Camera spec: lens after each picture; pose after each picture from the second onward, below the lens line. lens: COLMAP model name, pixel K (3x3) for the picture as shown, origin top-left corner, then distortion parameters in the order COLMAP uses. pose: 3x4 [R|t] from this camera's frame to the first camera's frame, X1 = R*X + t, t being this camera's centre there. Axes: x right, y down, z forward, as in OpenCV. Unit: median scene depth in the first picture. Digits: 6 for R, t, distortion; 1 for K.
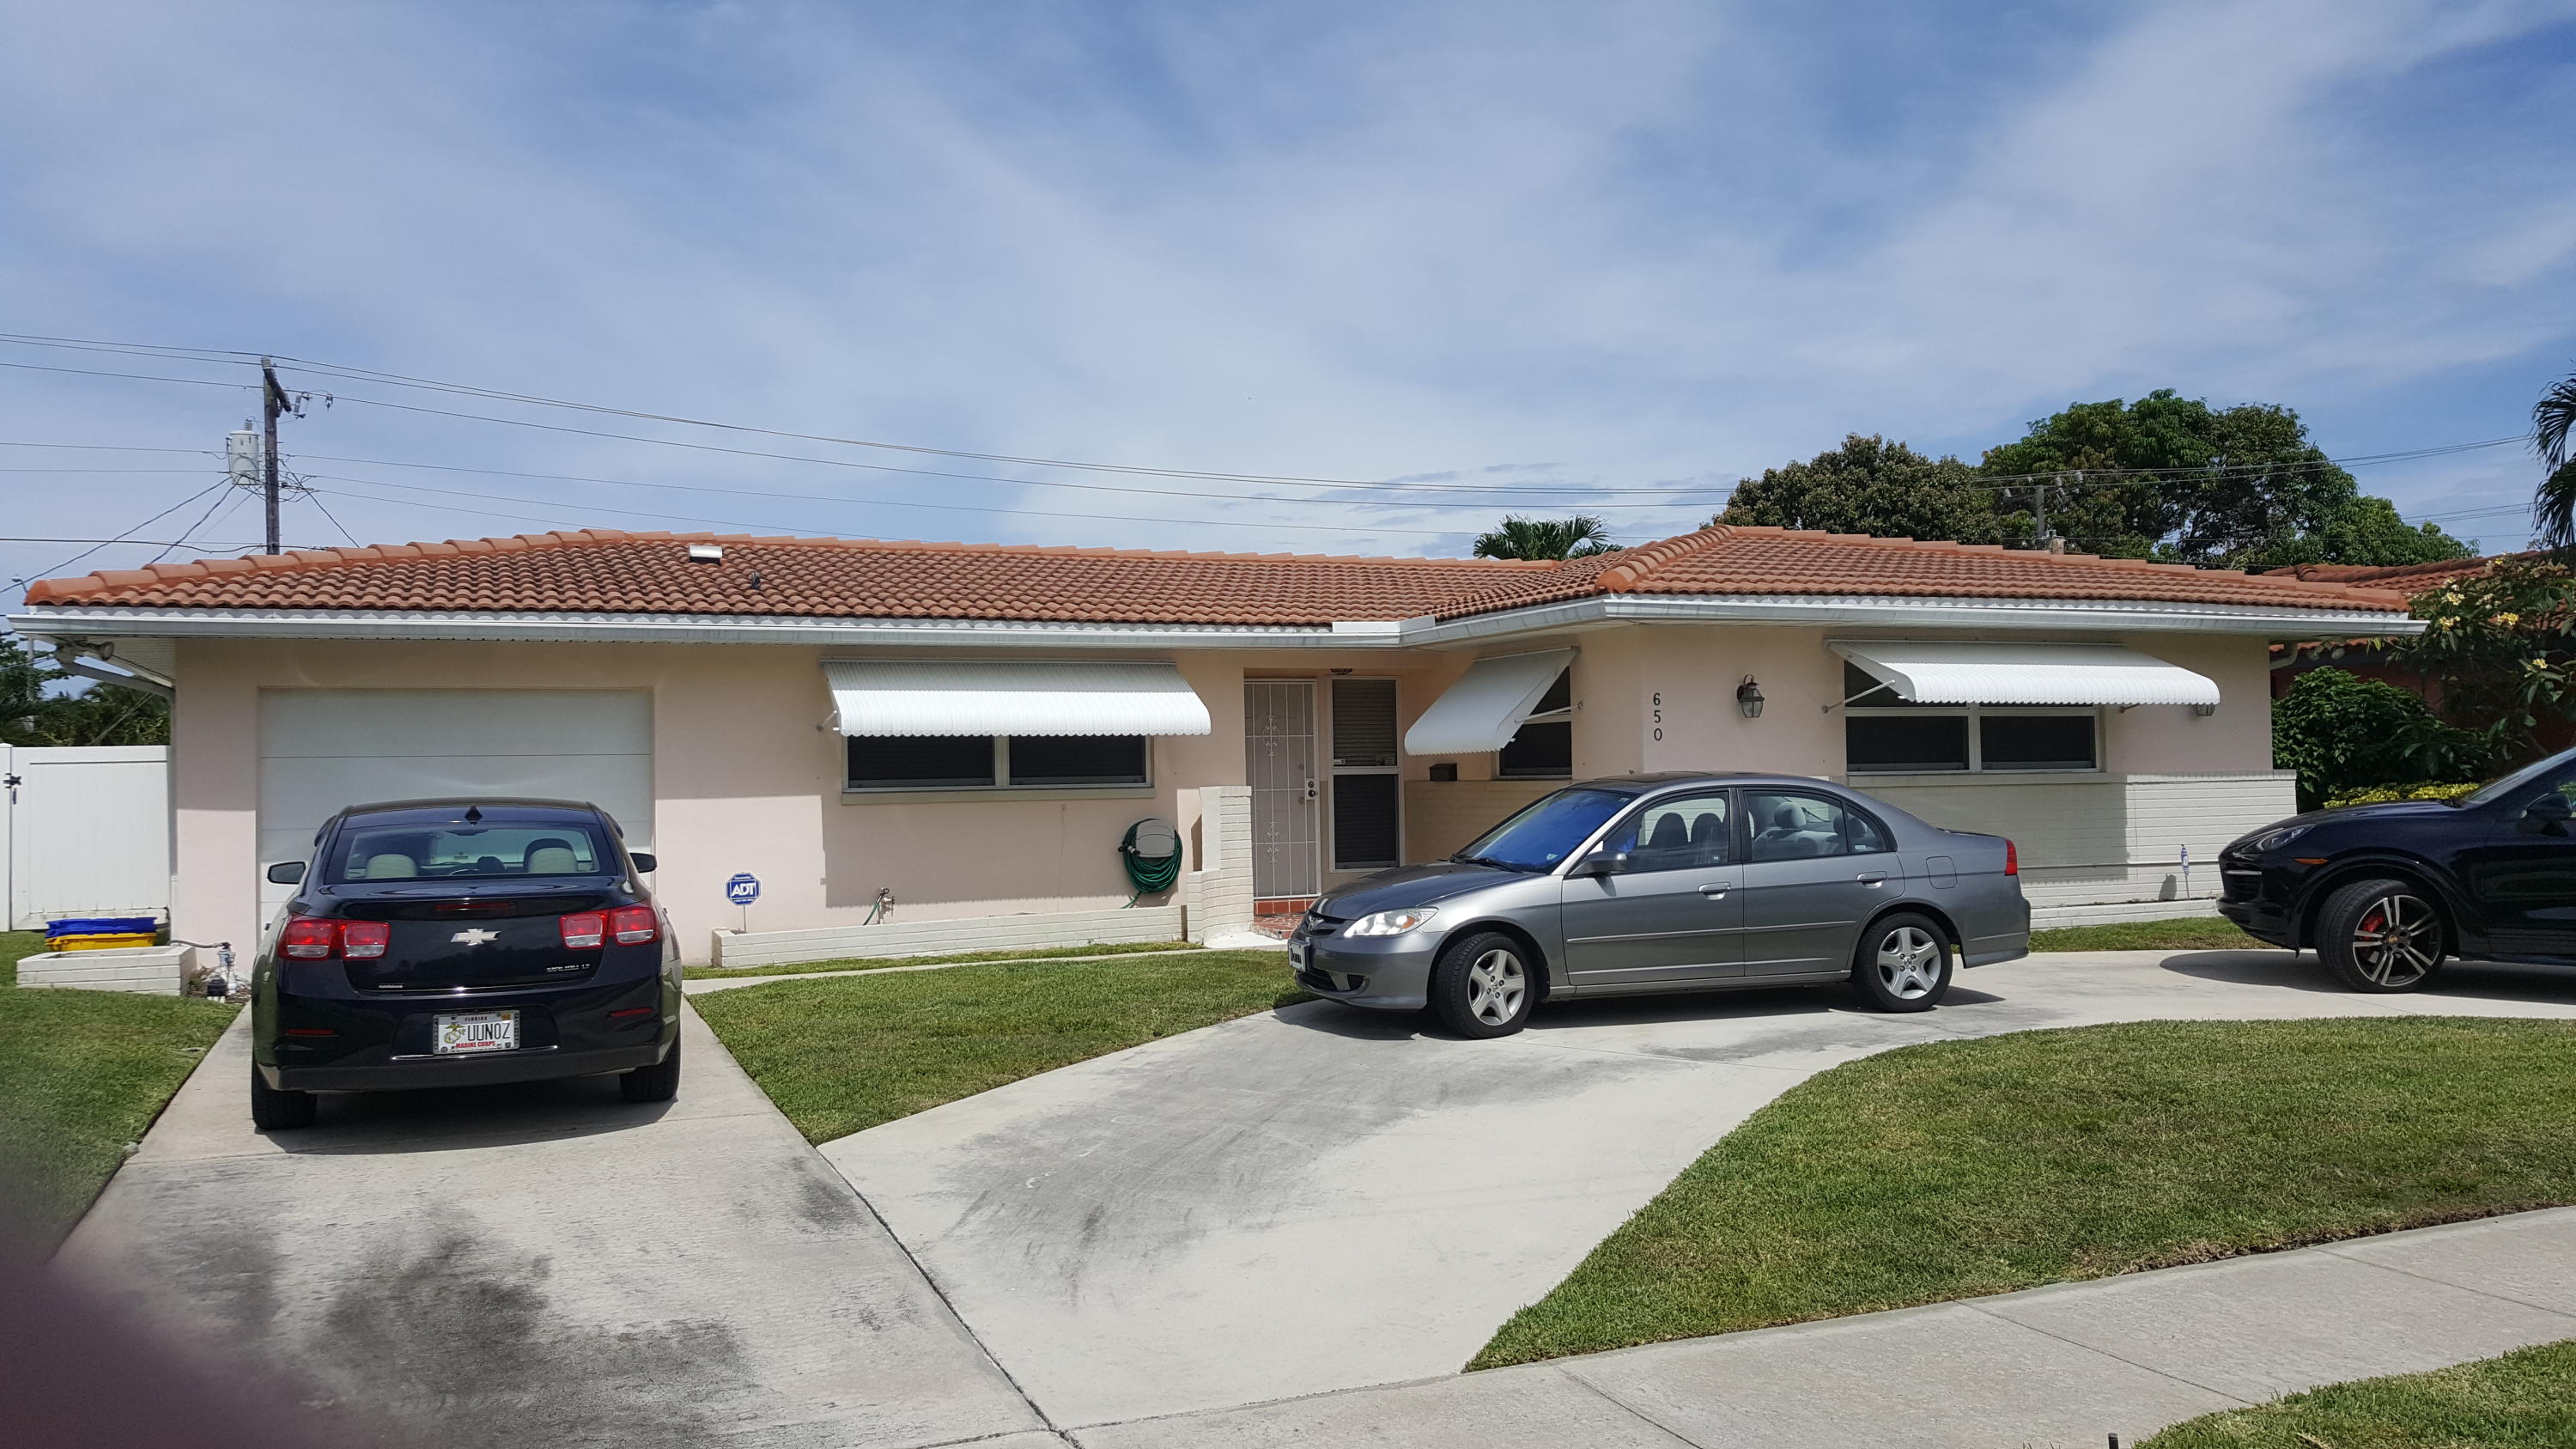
lens RADIAL K [[1853.3, 0, 1288.0], [0, 1853.3, 724.5], [0, 0, 1]] dist [0.159996, -0.243858]
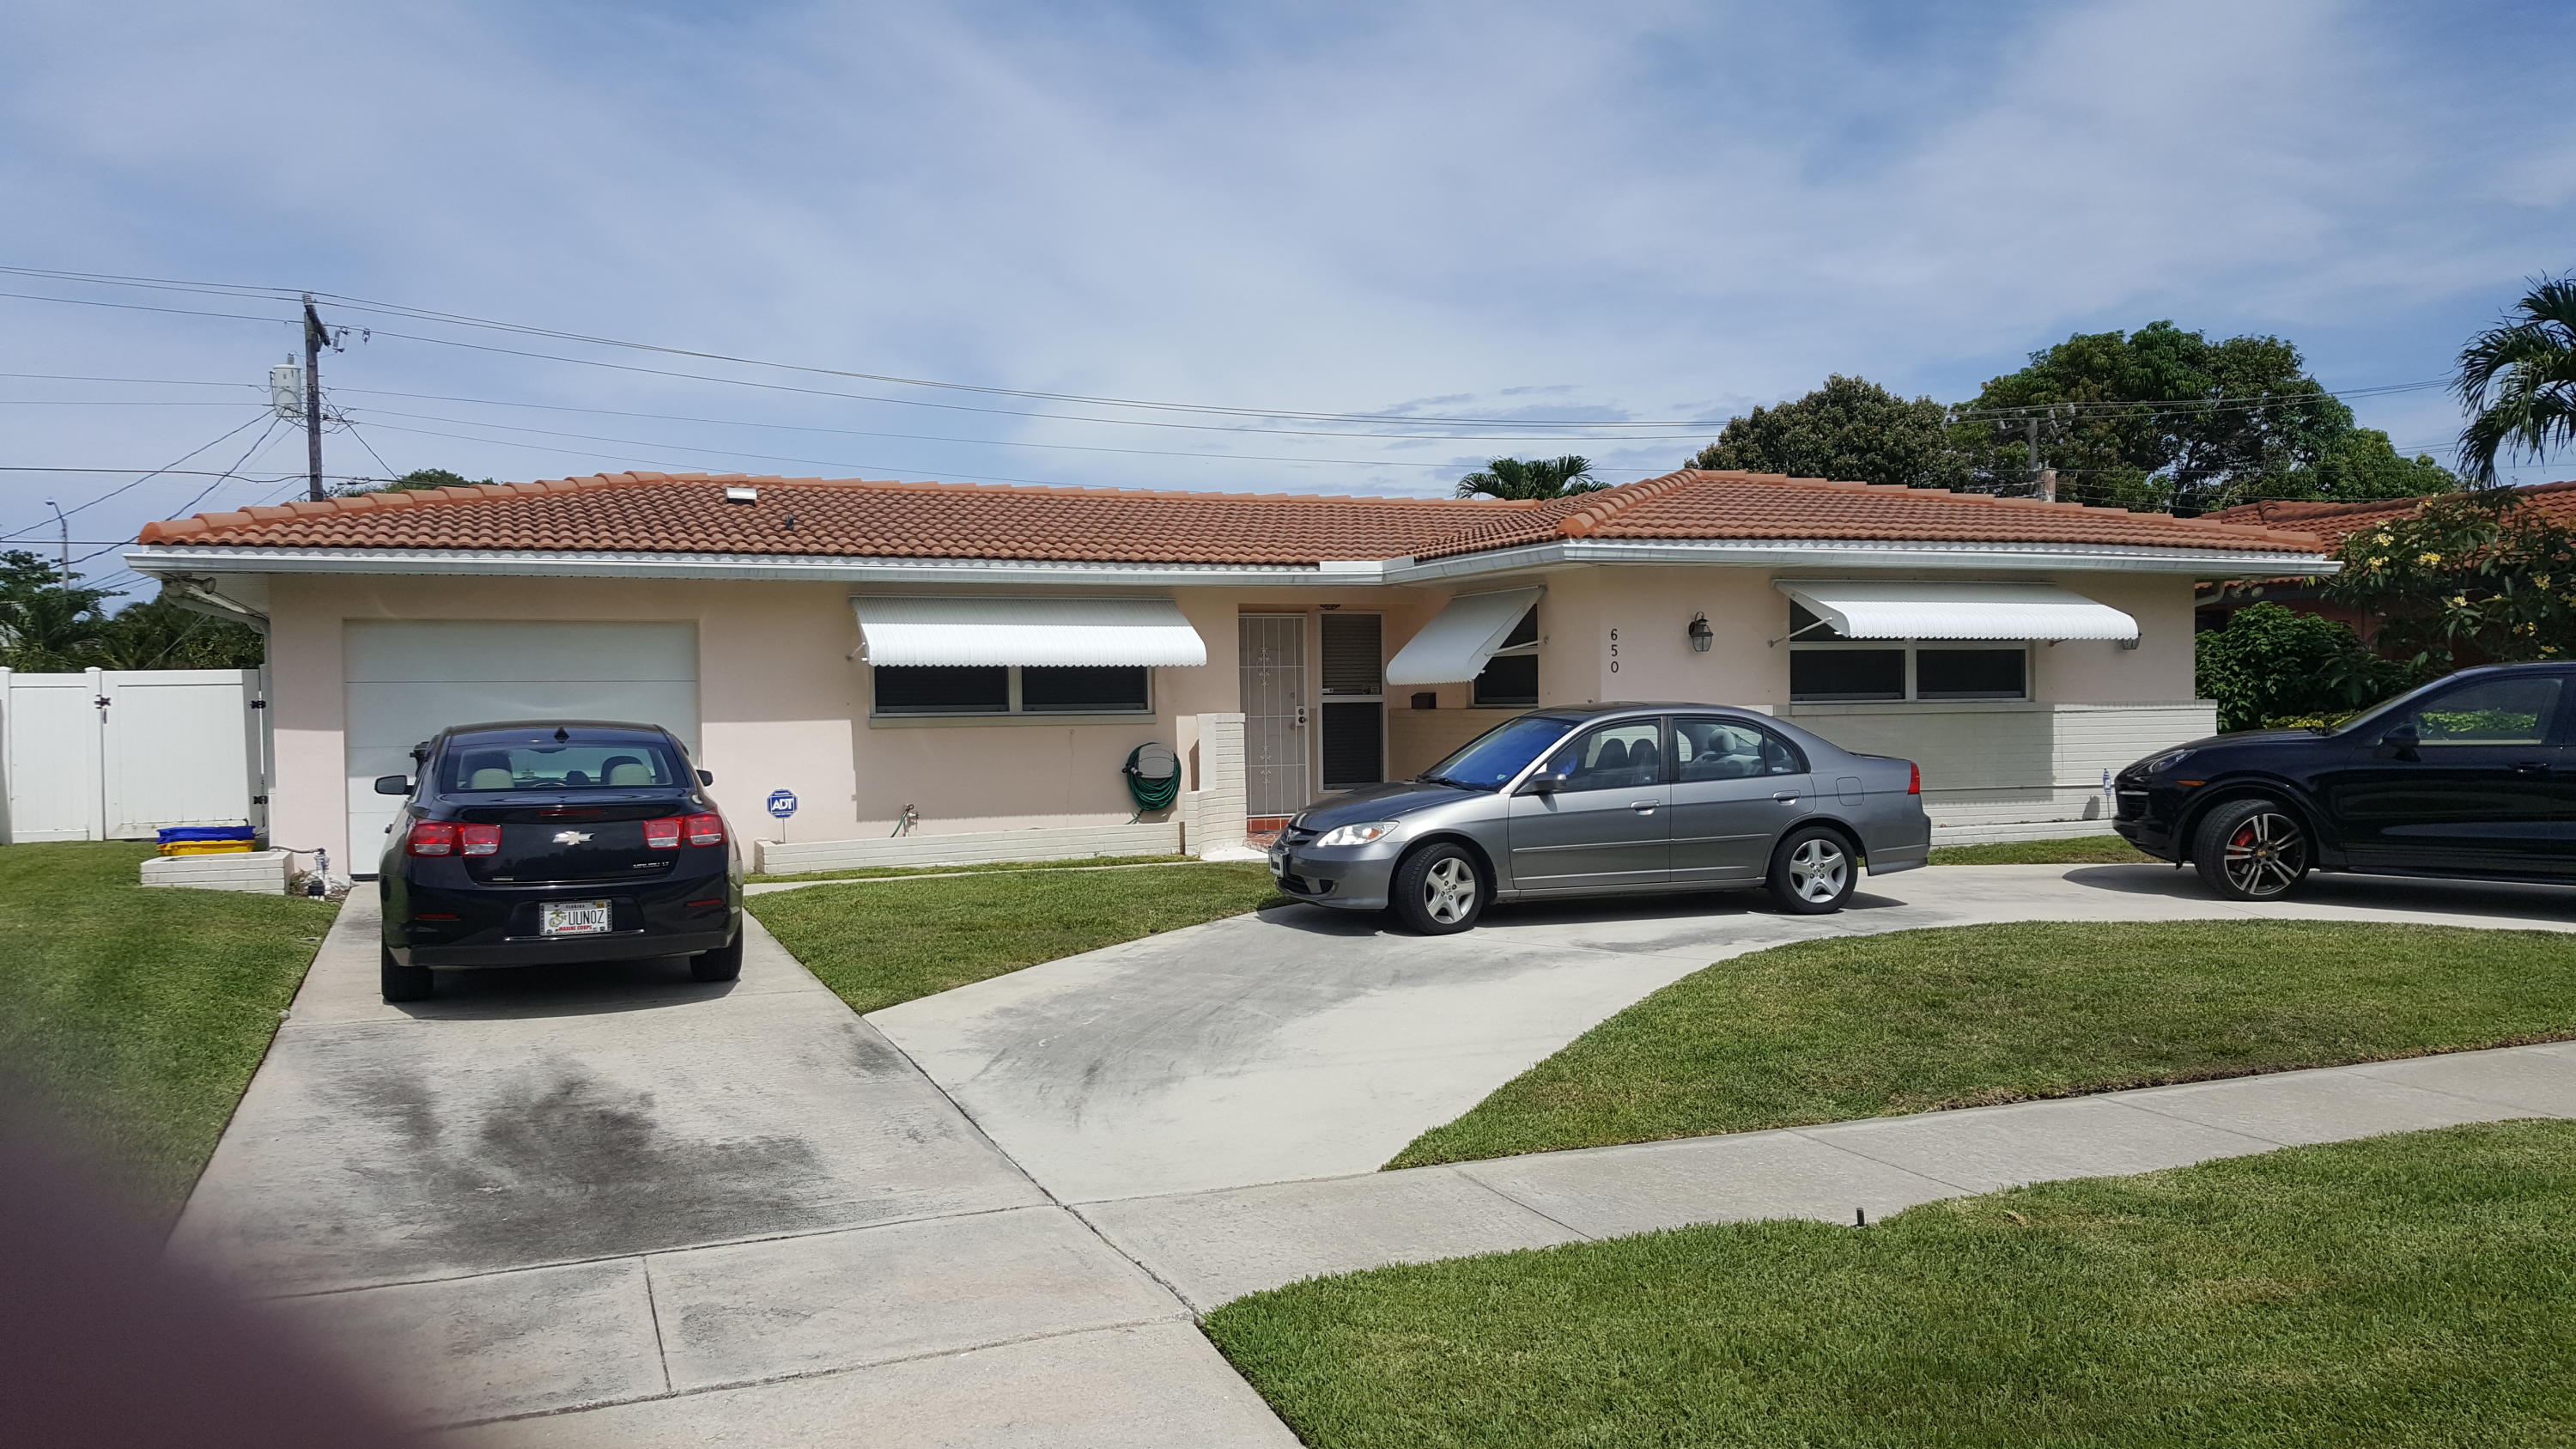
lens RADIAL K [[1961.6, 0, 1288.0], [0, 1961.6, 724.5], [0, 0, 1]] dist [0.166532, -0.312867]
pose [[0.999899, 0.003839, -0.013700, 0.026575], [-0.003284, 0.999184, 0.040256, -0.007943], [0.013843, -0.040207, 0.999095, -0.183419]]
